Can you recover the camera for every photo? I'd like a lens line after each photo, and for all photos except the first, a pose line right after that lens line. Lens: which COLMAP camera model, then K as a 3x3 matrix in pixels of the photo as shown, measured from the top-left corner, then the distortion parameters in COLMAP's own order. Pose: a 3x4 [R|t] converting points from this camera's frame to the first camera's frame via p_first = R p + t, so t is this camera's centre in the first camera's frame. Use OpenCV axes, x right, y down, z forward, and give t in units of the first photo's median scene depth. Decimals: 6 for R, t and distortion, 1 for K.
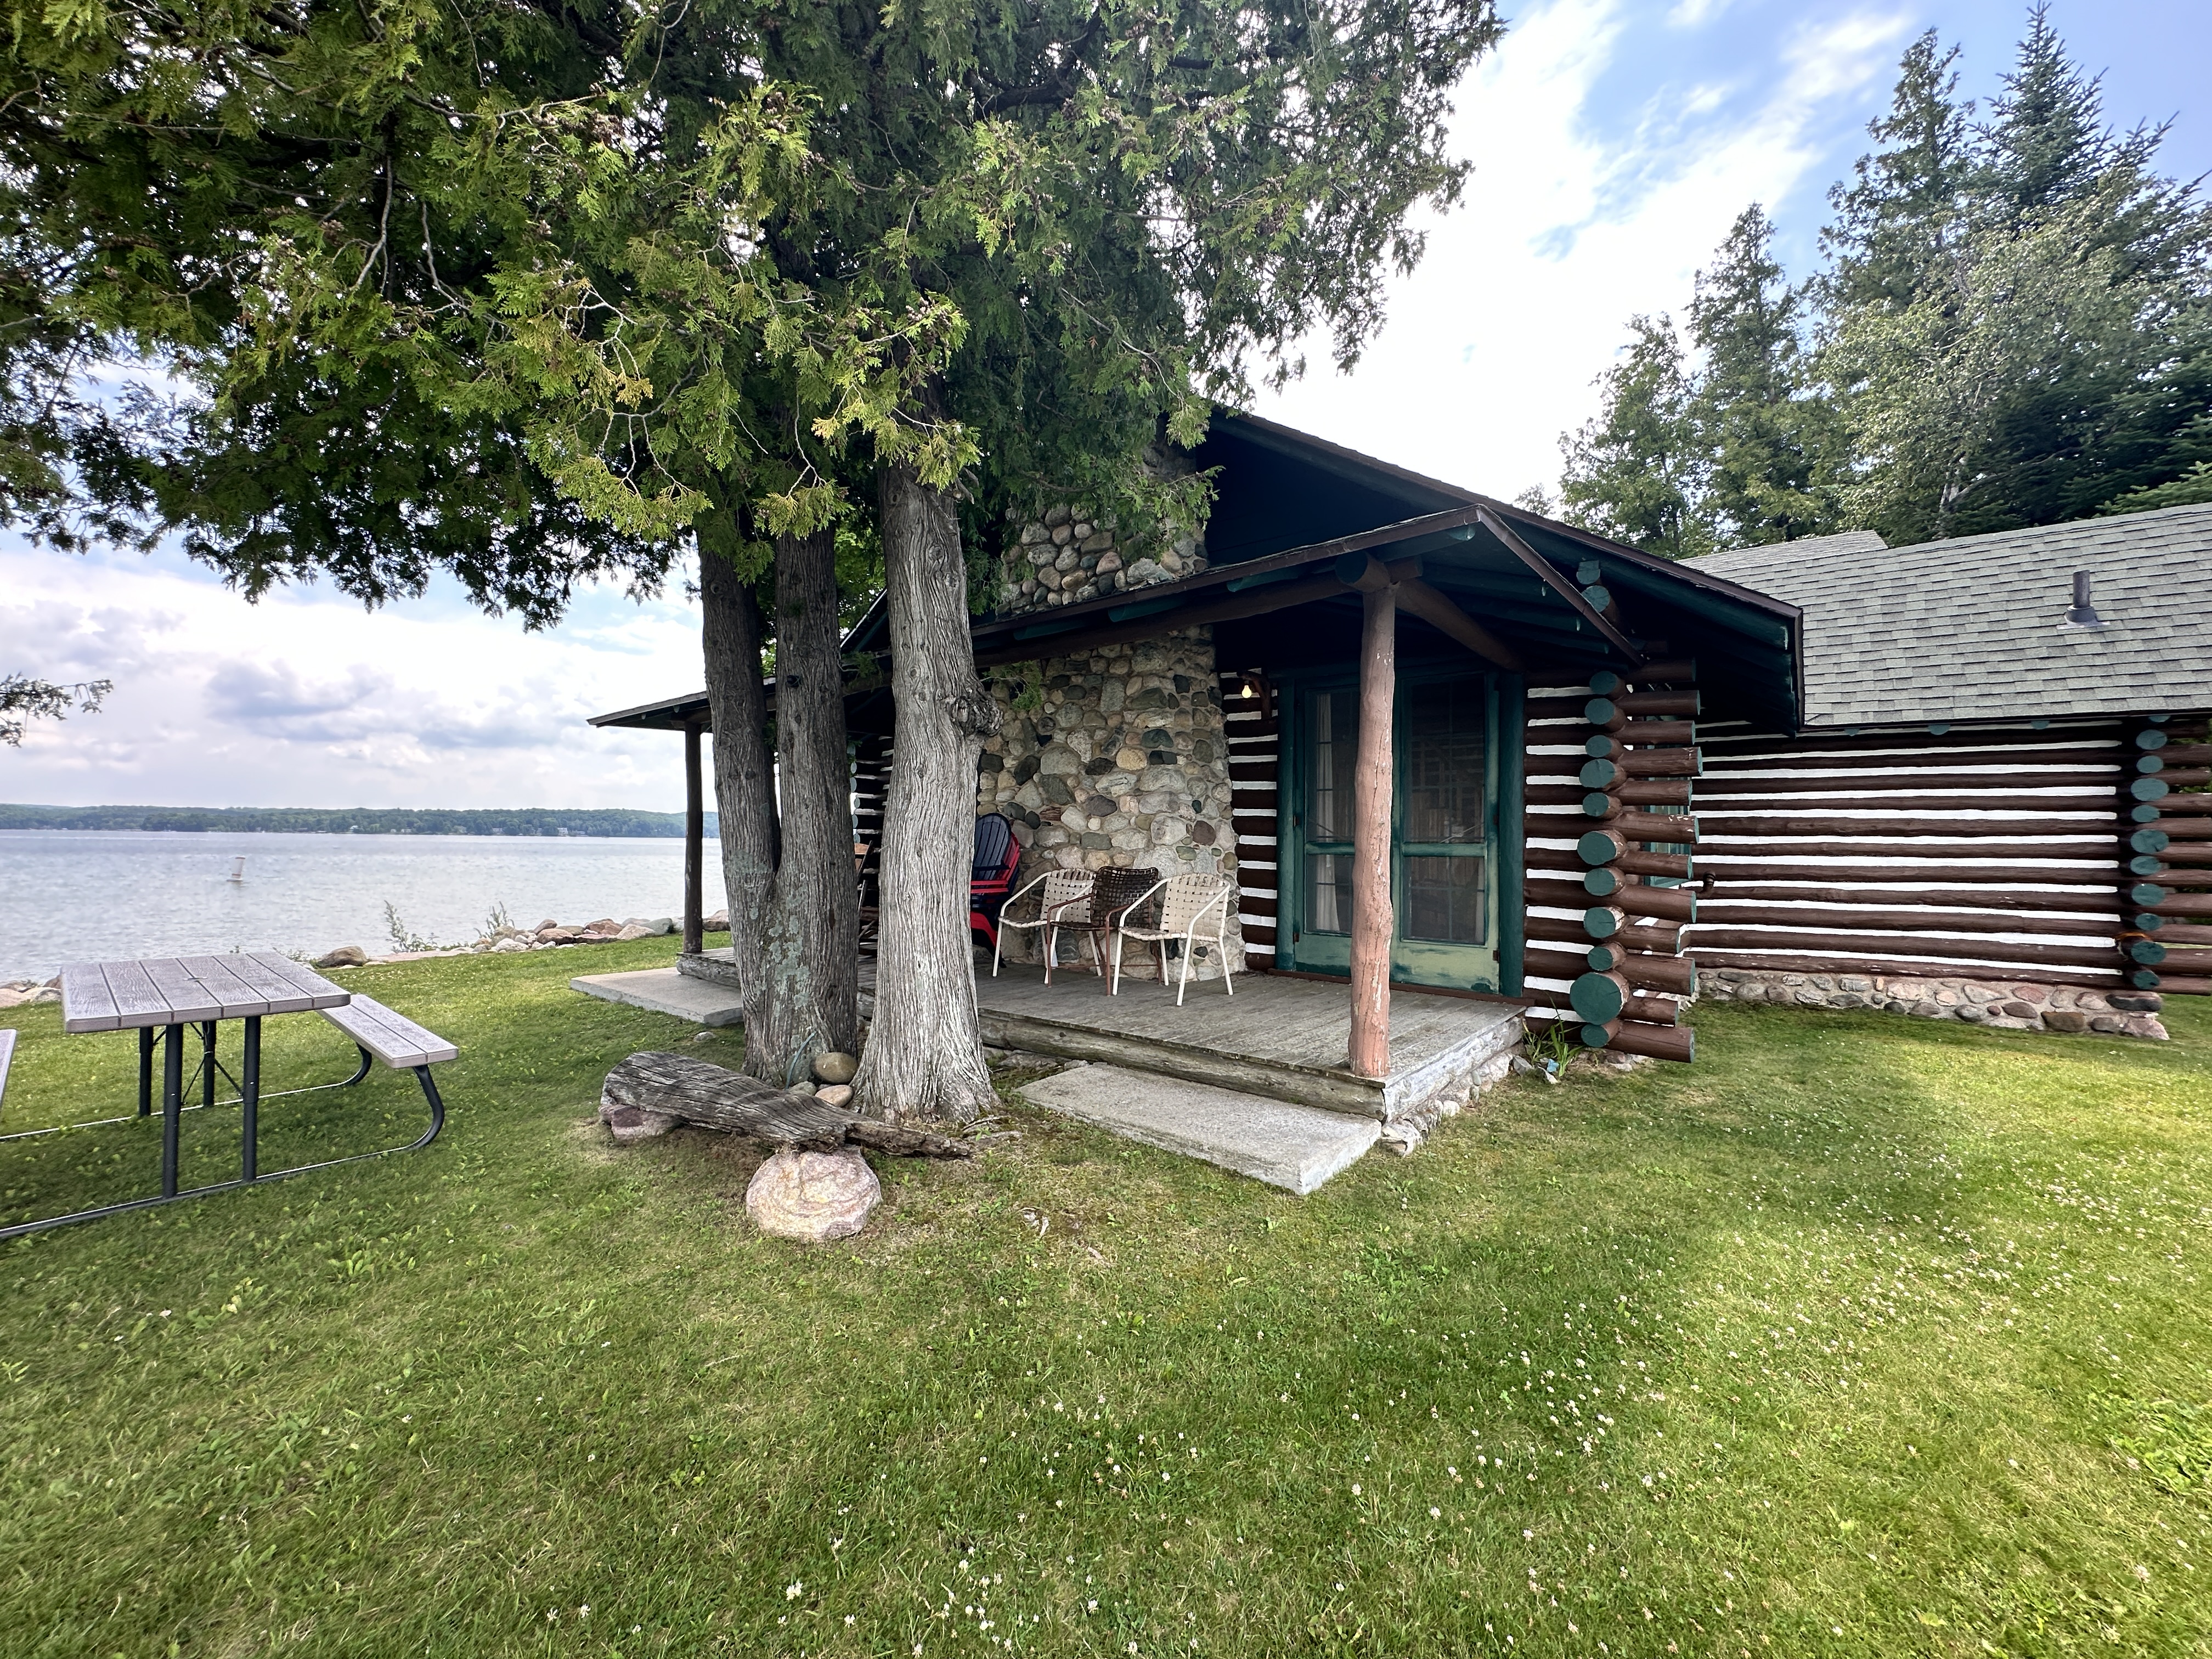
lens RADIAL K [[883.3, 0, 1099.9], [0, 883.3, 829.7], [0, 0, 1]] dist [-0.000417, 0.001215]
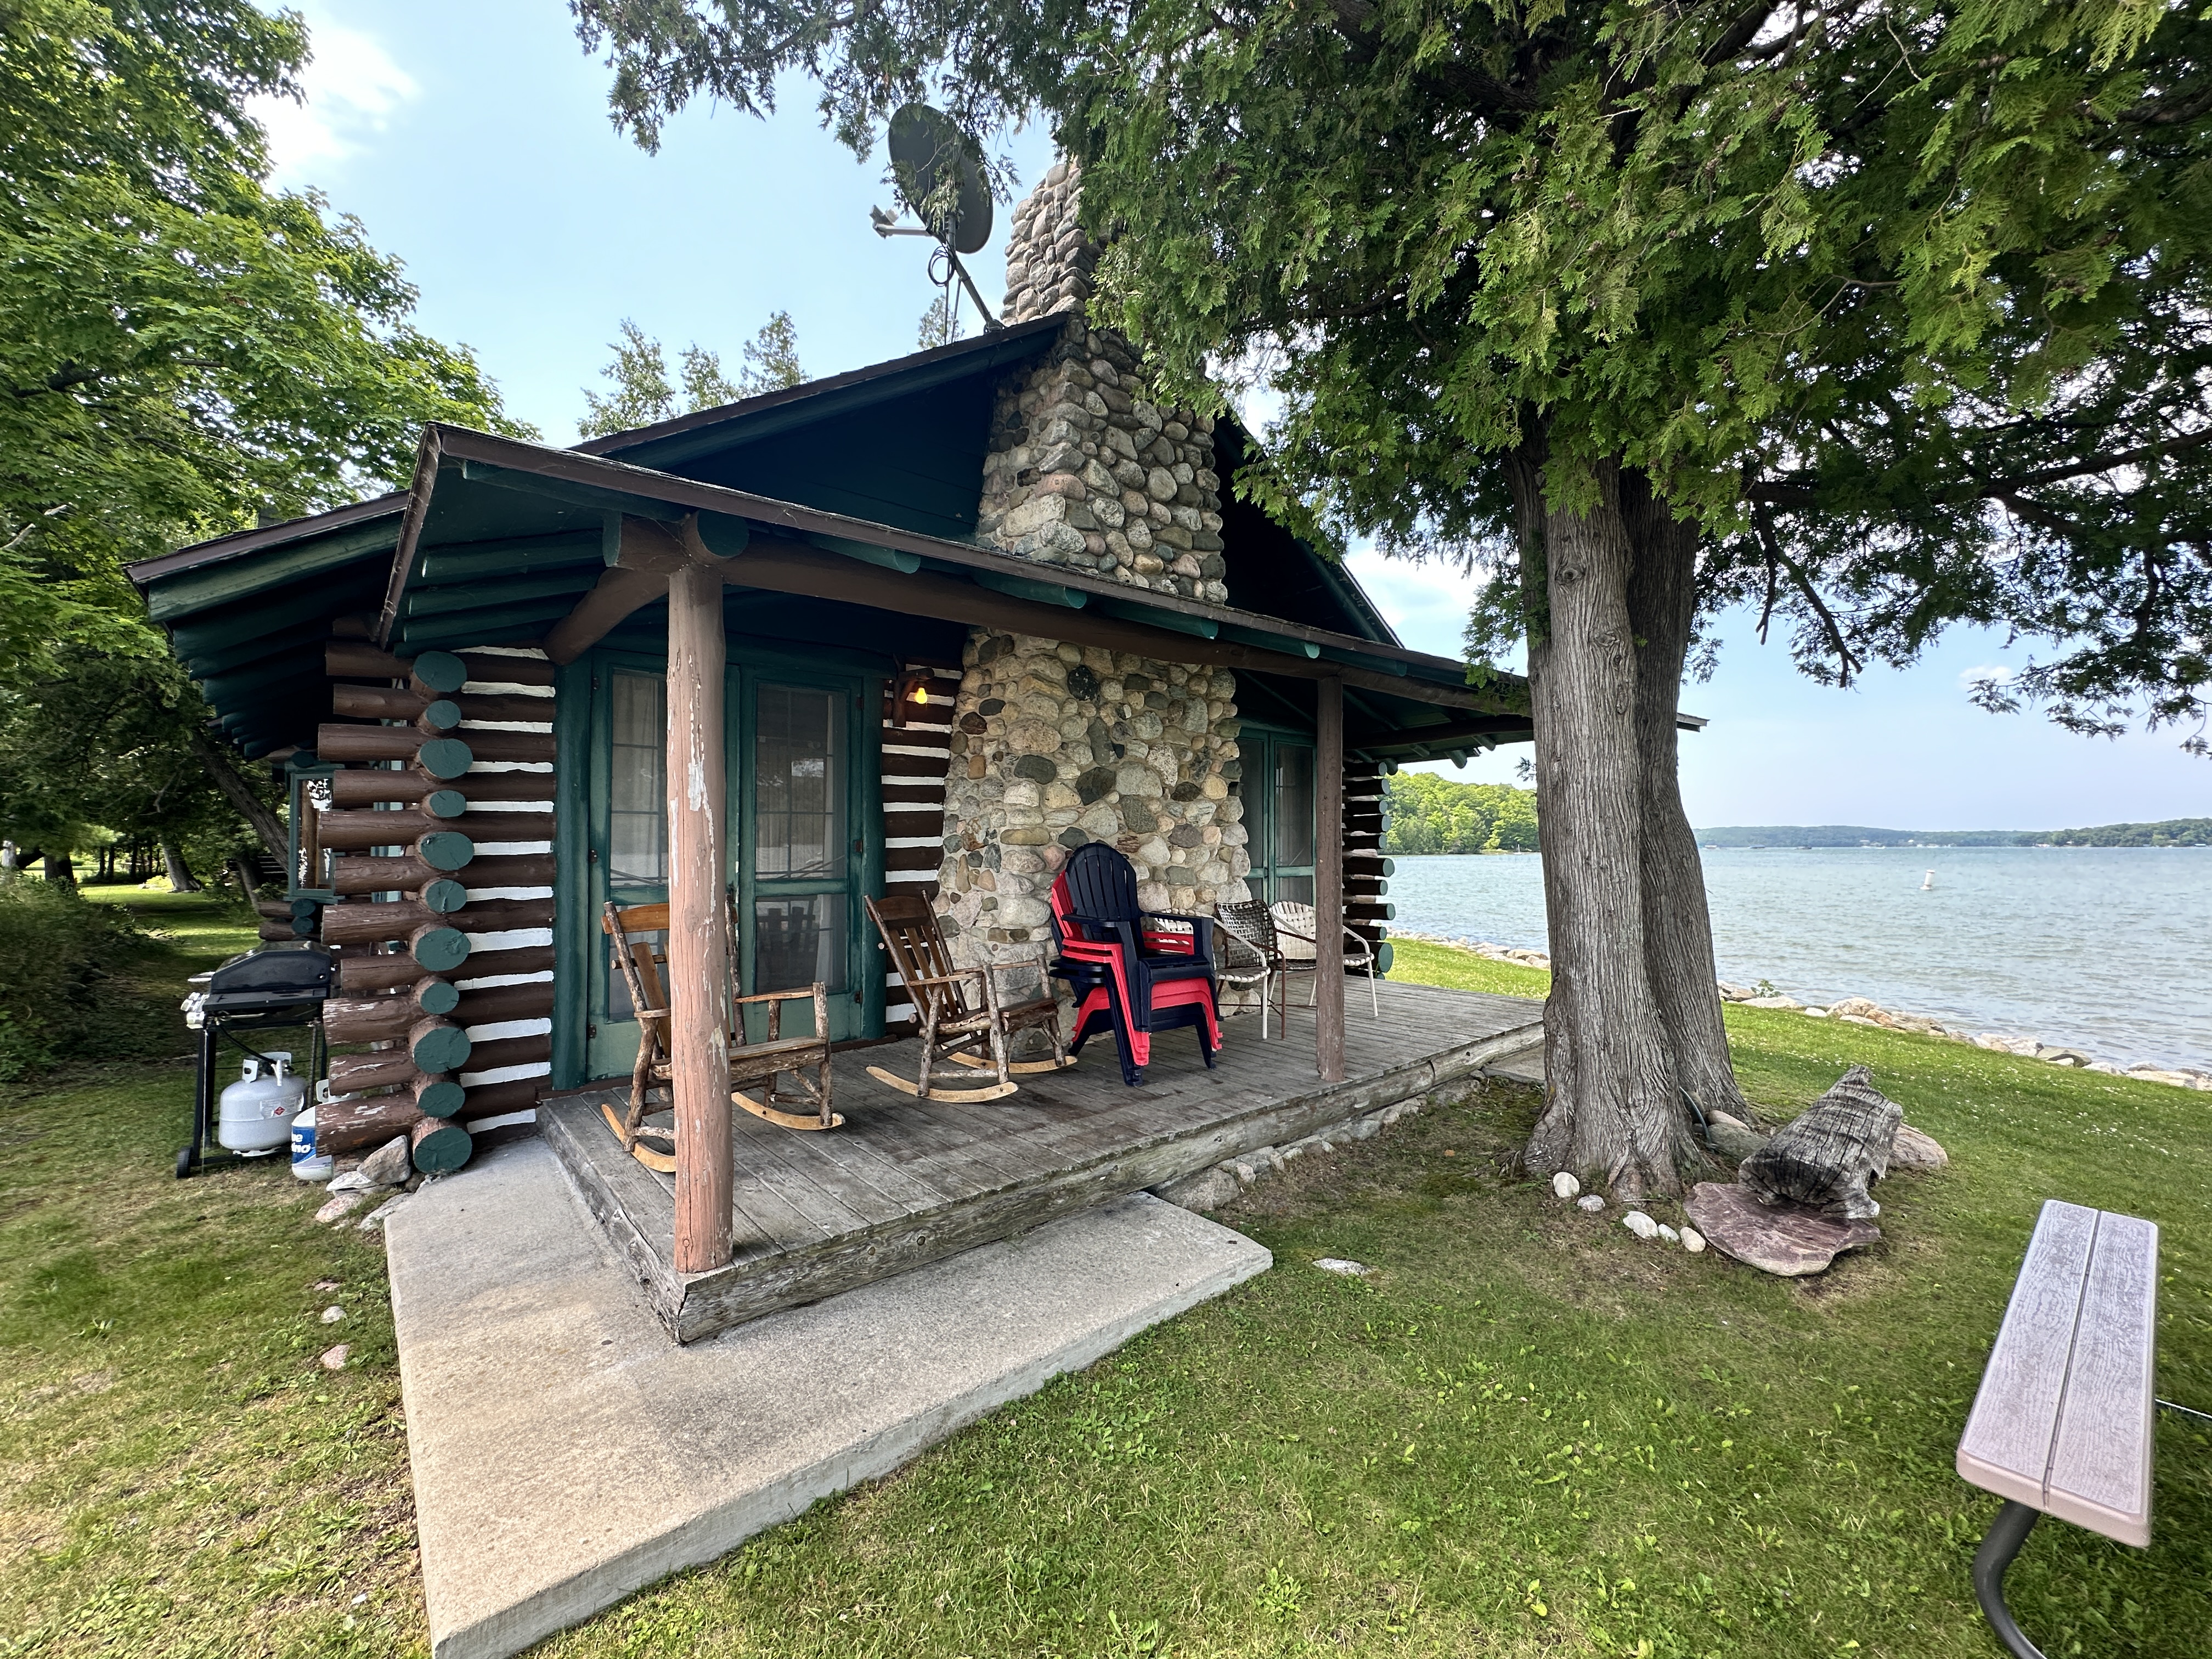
lens RADIAL K [[883.3, 0, 1104.9], [0, 883.3, 829.1], [0, 0, 1]] dist [-0.000417, 0.001215]
pose [[0.199132, 0.003337, 0.979967, -0.862017], [-0.017777, 0.999842, 0.000208, -0.031642], [-0.979811, -0.017463, 0.199160, 0.873695]]
